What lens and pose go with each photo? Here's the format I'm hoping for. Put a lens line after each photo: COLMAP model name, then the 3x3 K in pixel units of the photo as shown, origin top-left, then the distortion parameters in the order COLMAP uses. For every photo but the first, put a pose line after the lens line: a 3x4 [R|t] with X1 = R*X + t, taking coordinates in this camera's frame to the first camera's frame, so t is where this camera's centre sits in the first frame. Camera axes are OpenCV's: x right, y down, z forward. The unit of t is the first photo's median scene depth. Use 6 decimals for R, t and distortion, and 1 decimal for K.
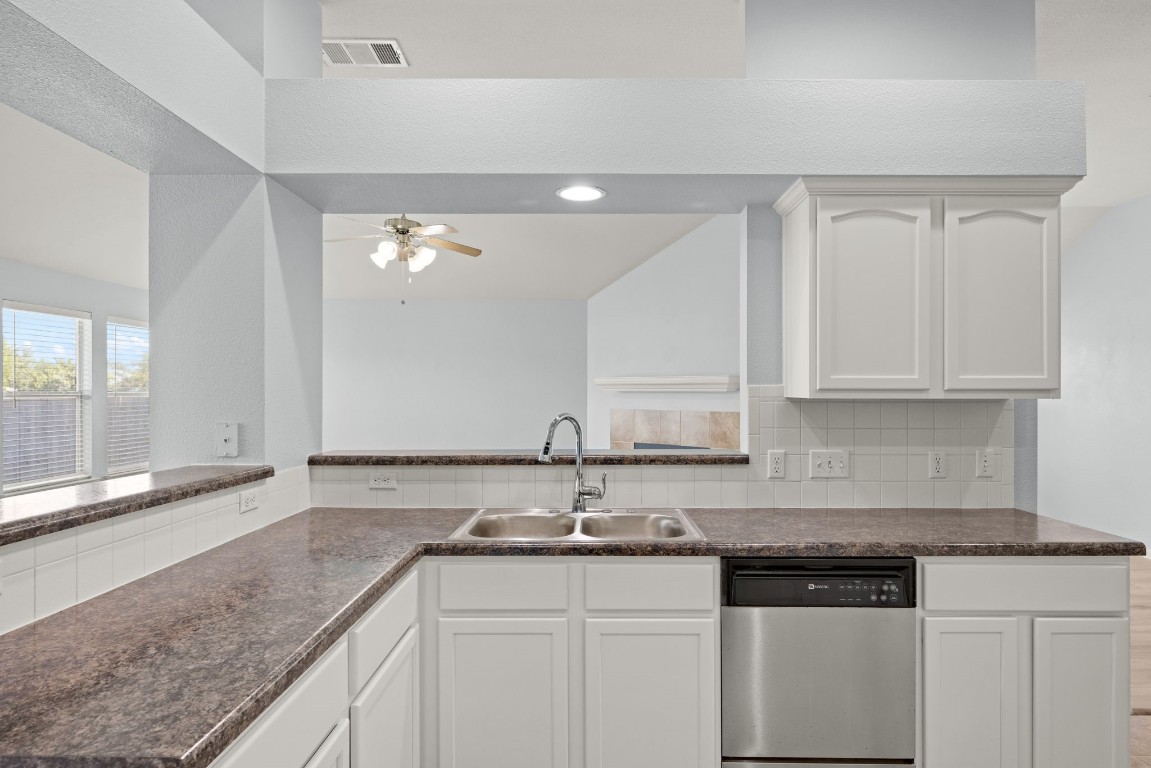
lens RADIAL K [[634.0, 0, 577.8], [0, 634.0, 392.2], [0, 0, 1]] dist [-0.007137, 0.000253]
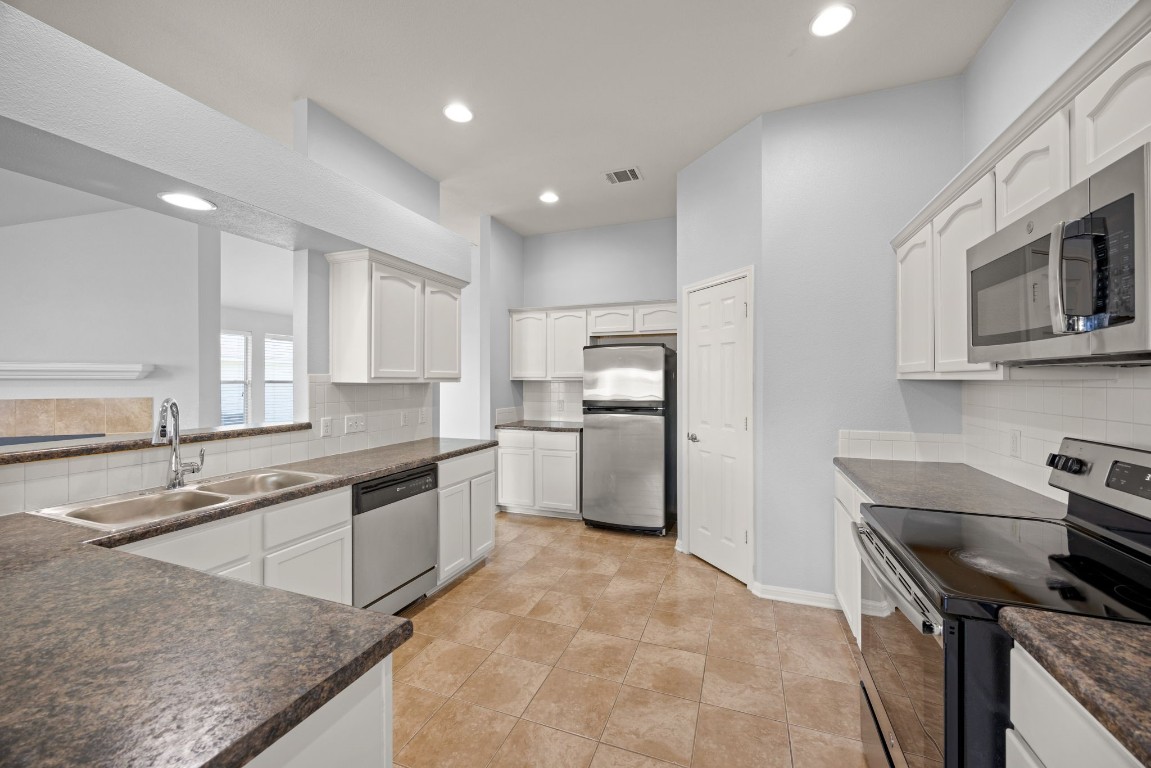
lens RADIAL K [[439.9, 0, 576.8], [0, 439.9, 378.1], [0, 0, 1]] dist [-0.000794, -0.000404]
pose [[0.352012, 0.003623, 0.935988, -0.518072], [-0.000046, 0.999993, -0.003853, 0.001924], [-0.935996, 0.001314, 0.352010, 0.088574]]
